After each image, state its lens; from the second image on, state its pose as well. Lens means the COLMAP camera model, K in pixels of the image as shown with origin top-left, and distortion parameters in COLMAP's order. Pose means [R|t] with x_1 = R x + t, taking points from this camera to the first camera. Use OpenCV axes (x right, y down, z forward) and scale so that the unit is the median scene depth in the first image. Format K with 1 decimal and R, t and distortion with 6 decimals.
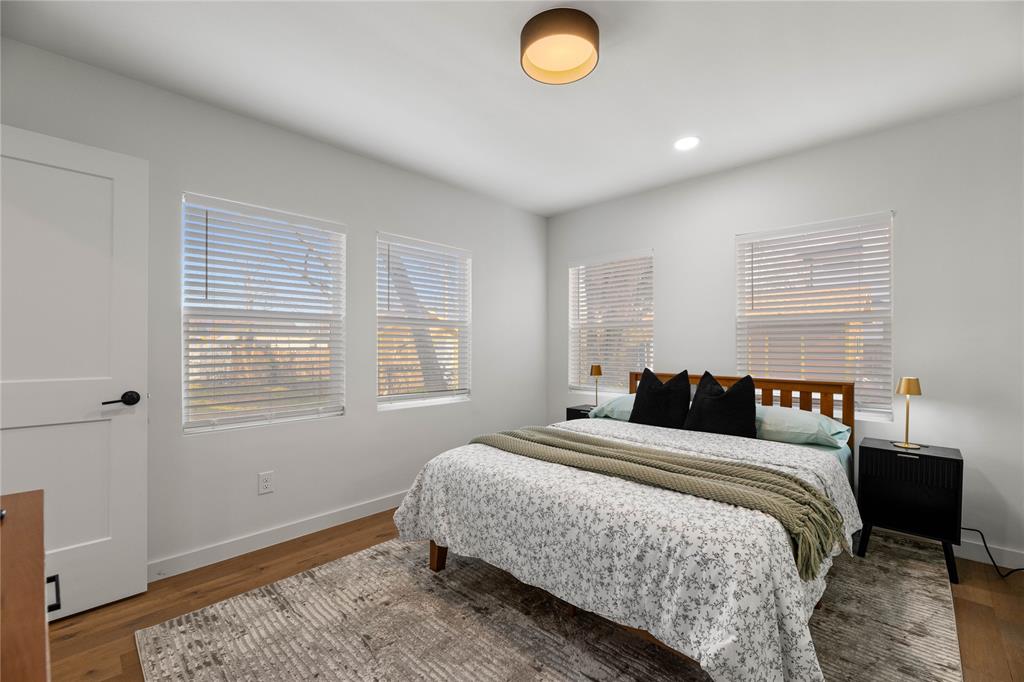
lens RADIAL K [[414.3, 0, 512.6], [0, 414.3, 344.4], [0, 0, 1]] dist [-0.001594, -0.003882]
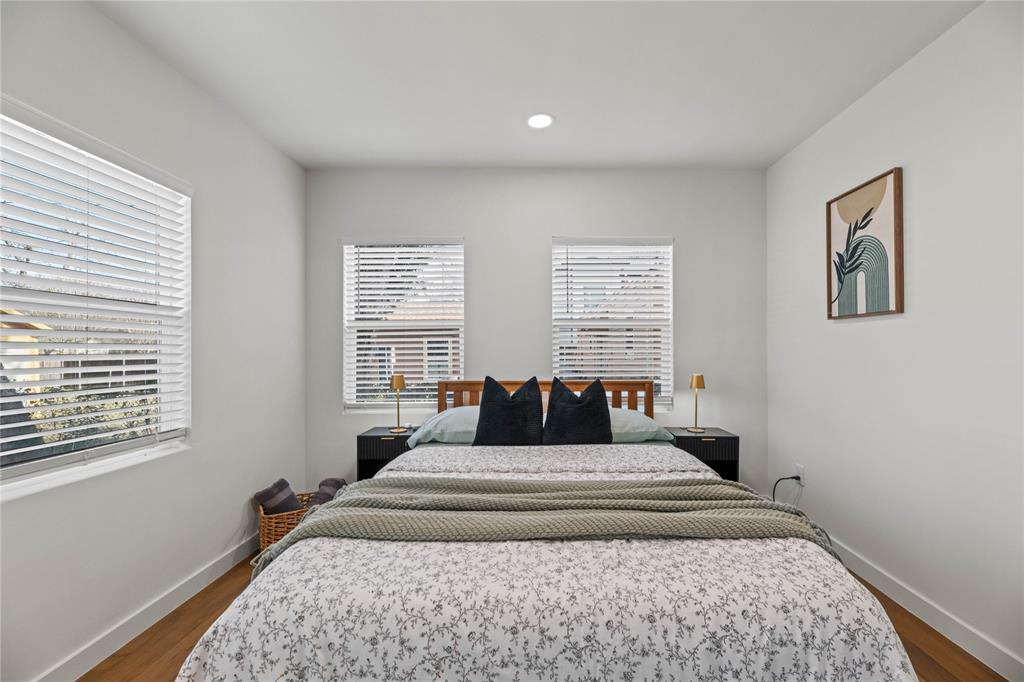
lens RADIAL K [[414.3, 0, 524.4], [0, 414.3, 346.7], [0, 0, 1]] dist [-0.001594, -0.003882]
pose [[0.726464, -0.001847, 0.687202, -0.289968], [0.001510, 0.999998, 0.001091, -0.004865], [-0.687203, 0.000245, 0.726465, 0.511773]]
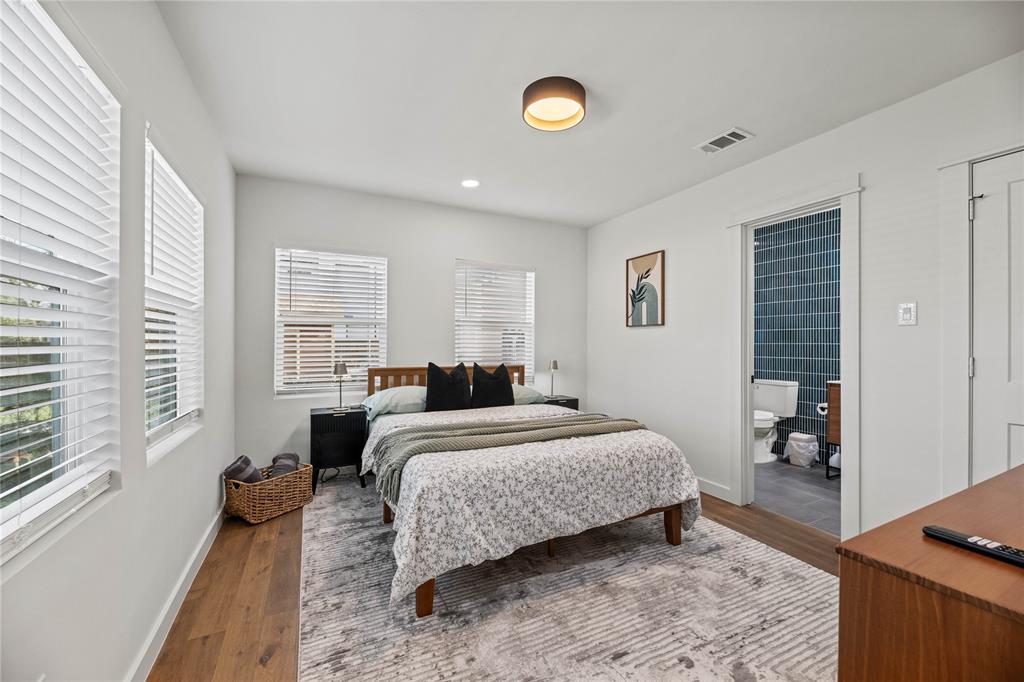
lens RADIAL K [[414.3, 0, 489.8], [0, 414.3, 342.9], [0, 0, 1]] dist [-0.001594, -0.003882]
pose [[0.372666, 0.002070, 0.927963, -0.992390], [-0.008471, 0.999963, 0.001171, 0.001308], [-0.927927, -0.008297, 0.372670, 0.633213]]
